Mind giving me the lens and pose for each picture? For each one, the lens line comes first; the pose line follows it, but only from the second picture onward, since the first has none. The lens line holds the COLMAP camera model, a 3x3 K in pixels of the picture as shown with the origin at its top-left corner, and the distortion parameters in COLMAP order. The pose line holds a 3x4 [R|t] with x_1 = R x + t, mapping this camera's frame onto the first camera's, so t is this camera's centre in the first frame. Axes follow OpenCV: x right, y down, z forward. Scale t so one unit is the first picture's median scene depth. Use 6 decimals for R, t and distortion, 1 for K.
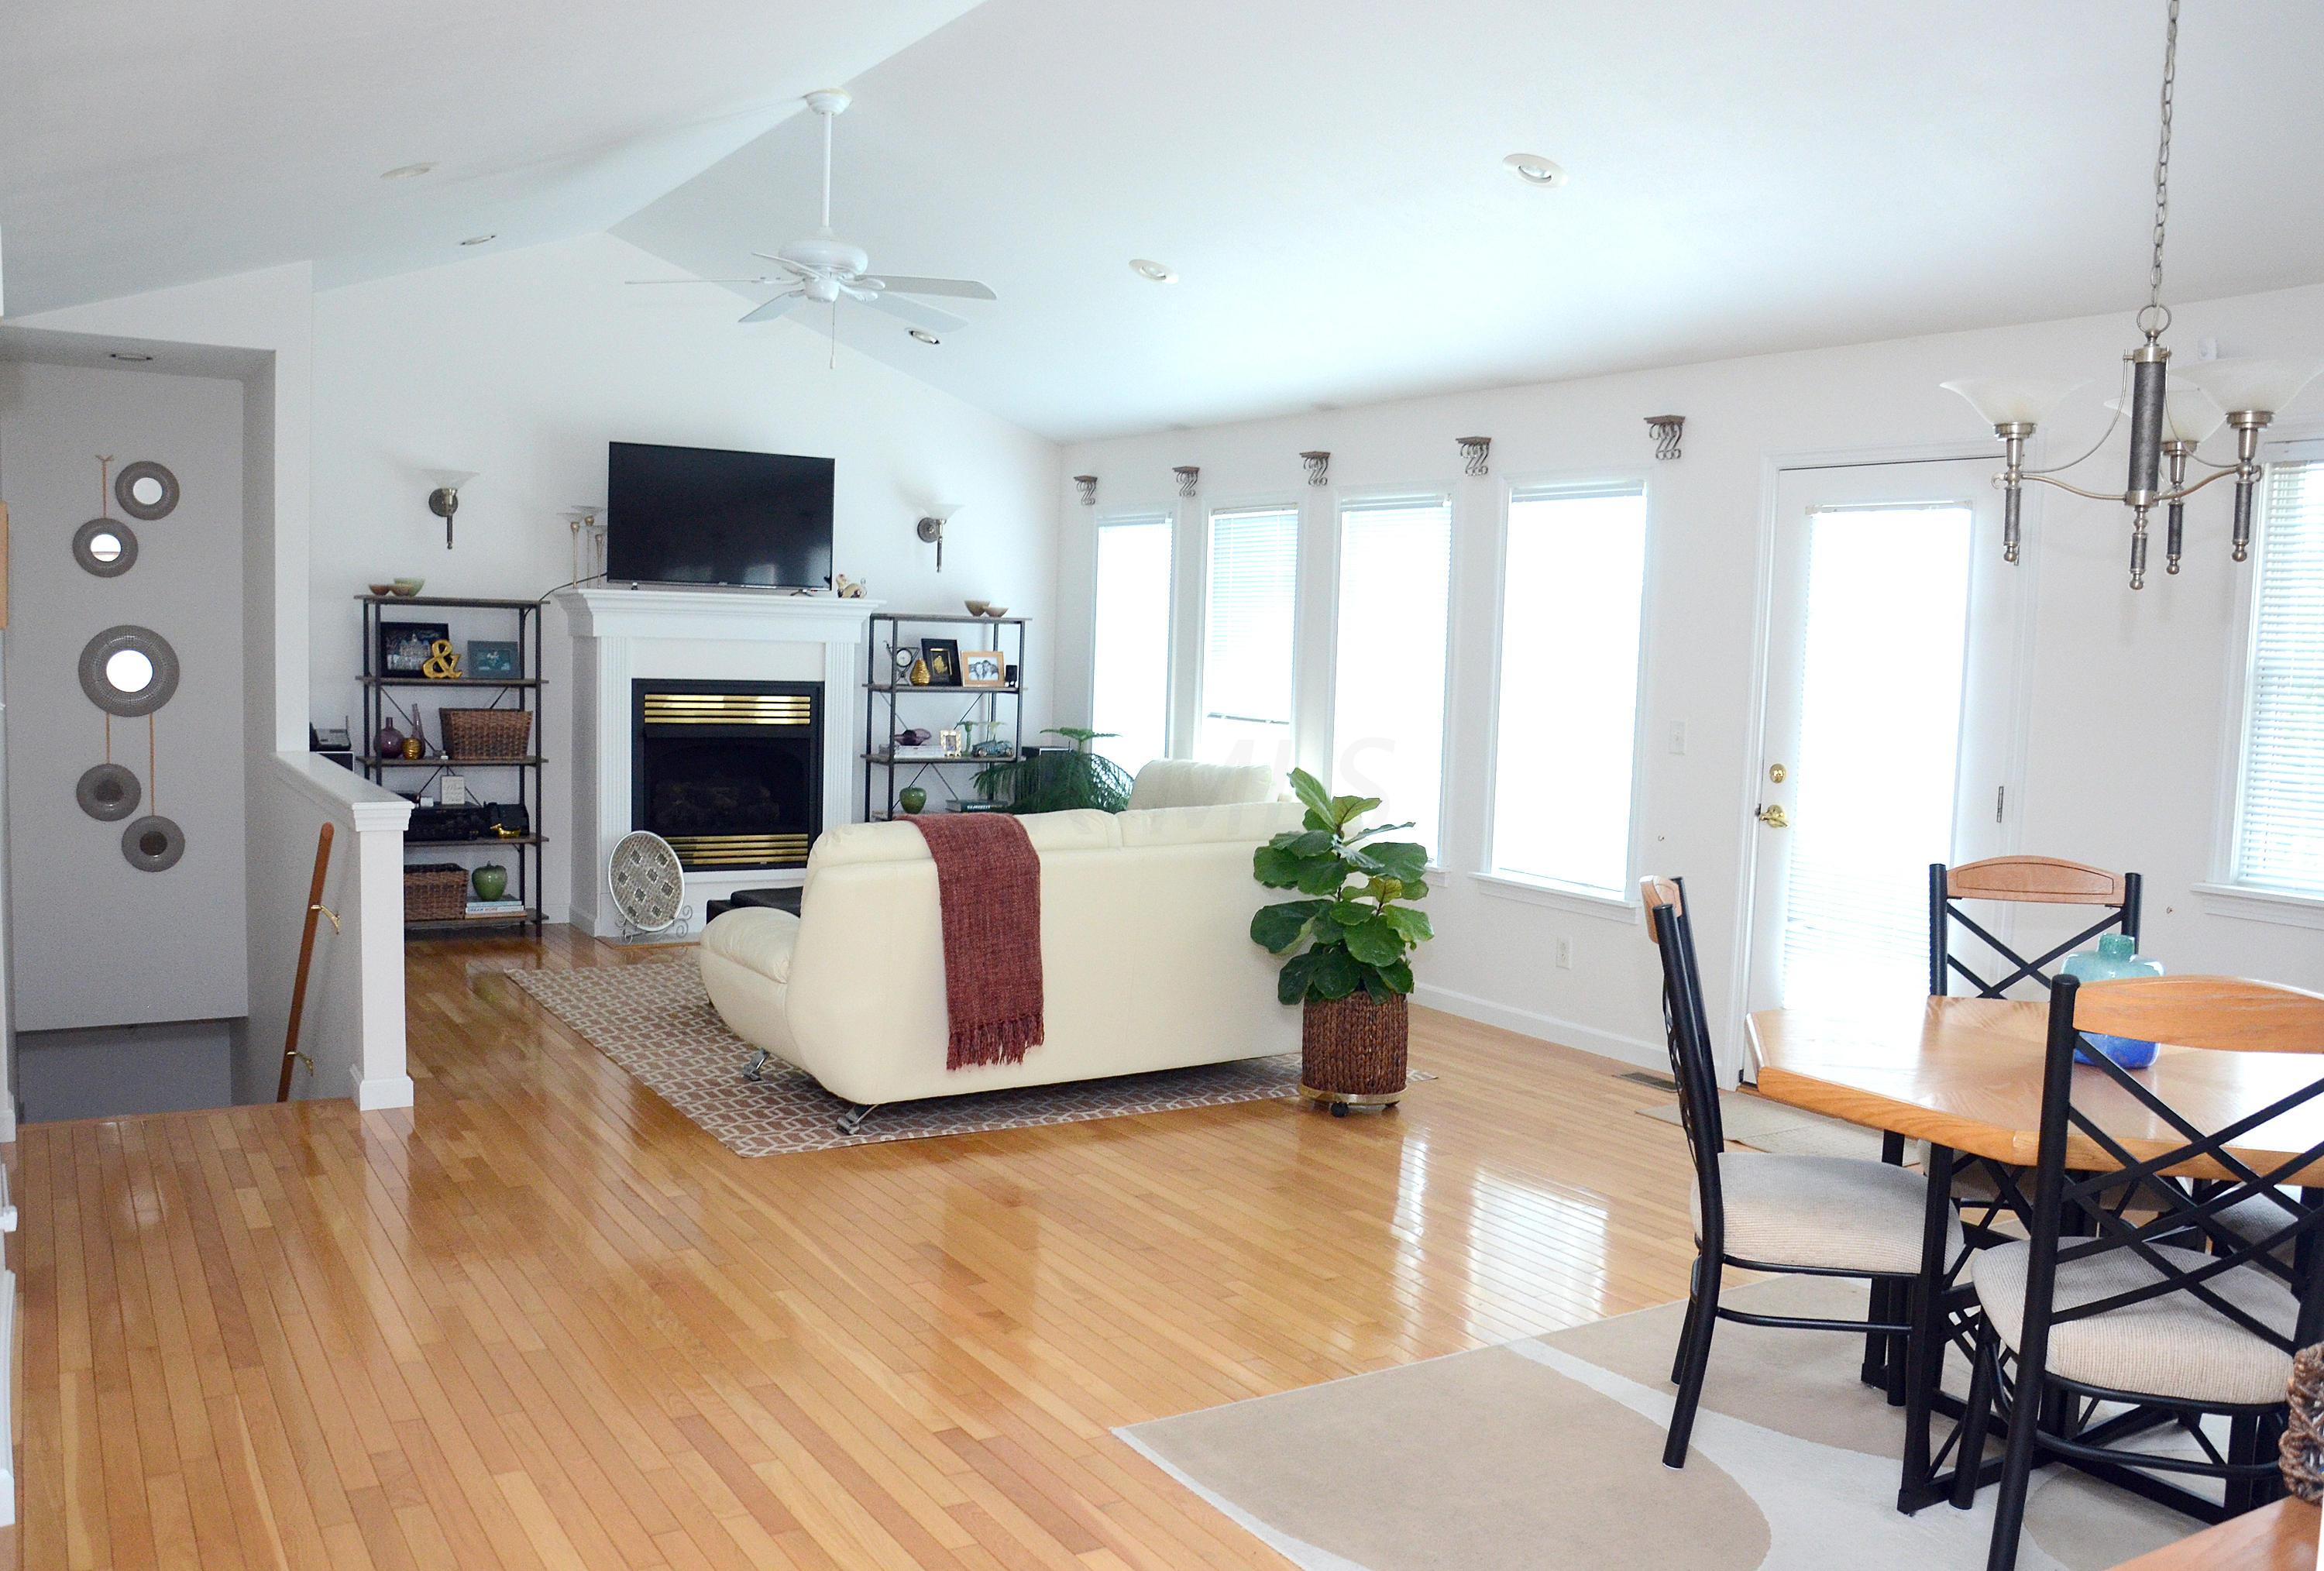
lens RADIAL K [[1883.9, 0, 1168.6], [0, 1883.9, 813.8], [0, 0, 1]] dist [-0.149204, 0.085836]
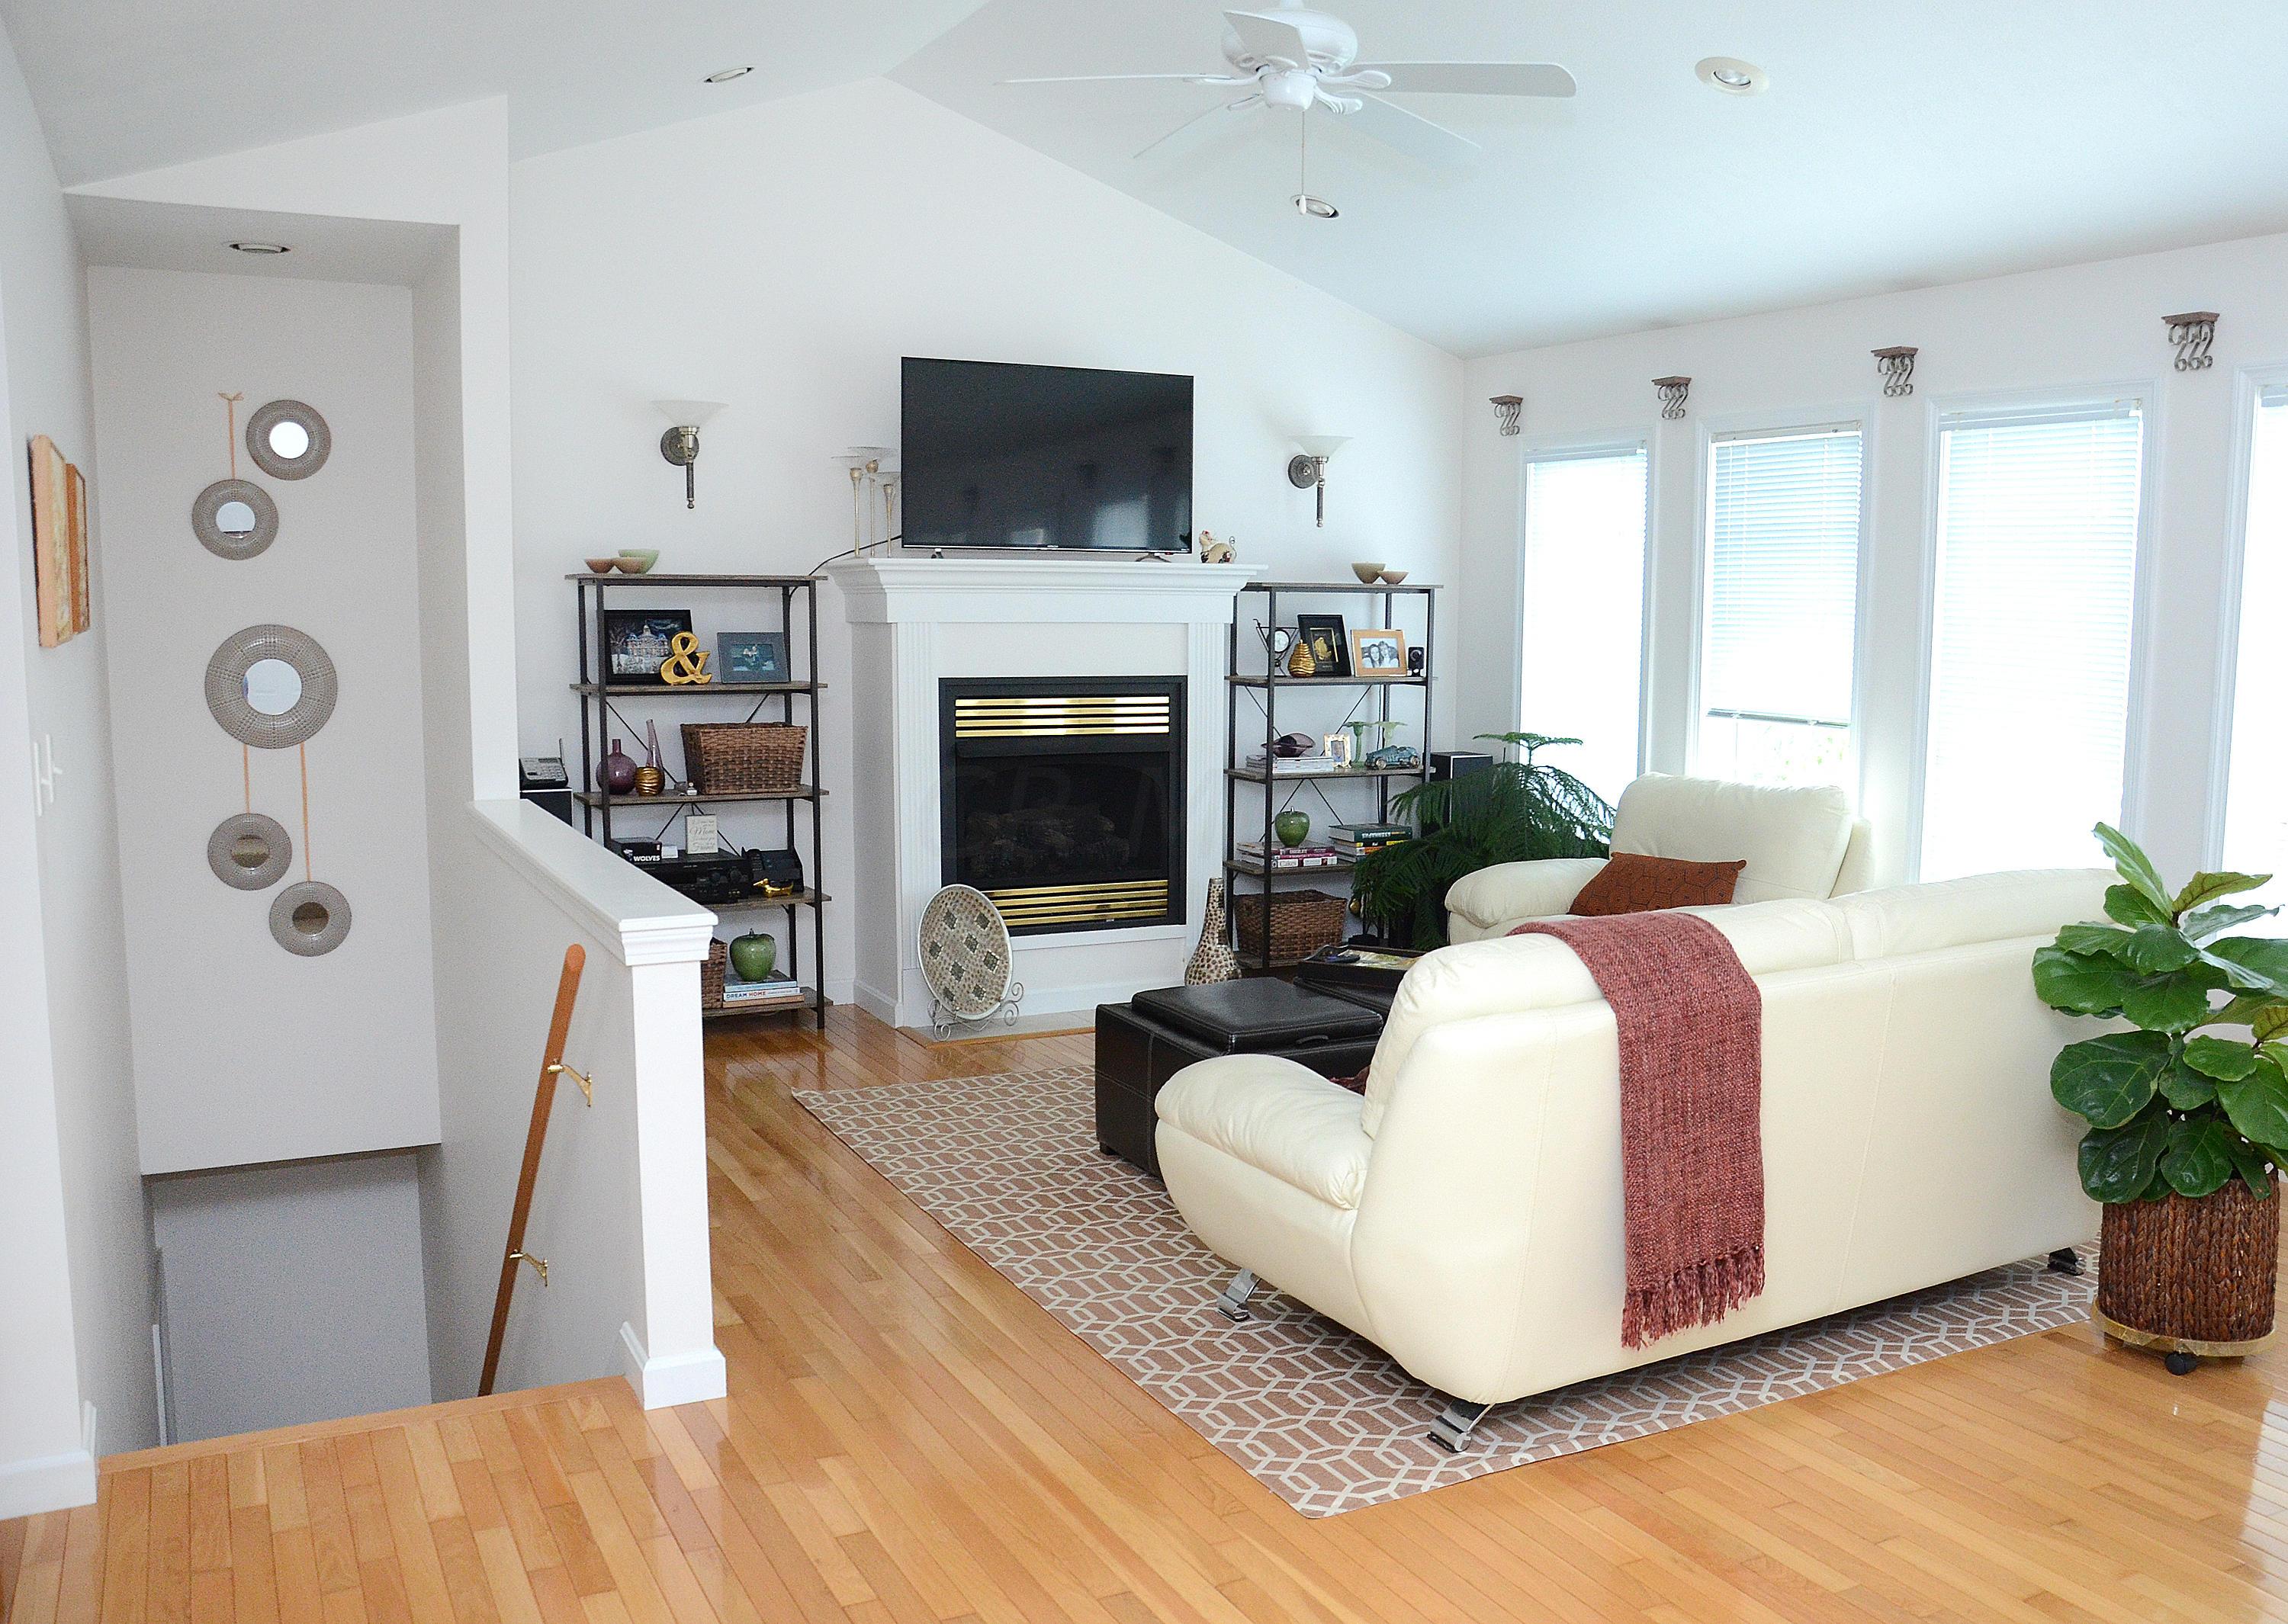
lens RADIAL K [[1844.3, 0, 1144.0], [0, 1844.3, 812.0], [0, 0, 1]] dist [-0.128111, 0.006657]
pose [[0.996583, -0.016165, -0.081006, -0.150219], [0.018002, 0.999596, 0.022002, -0.034591], [0.080617, -0.023386, 0.996471, 0.279713]]
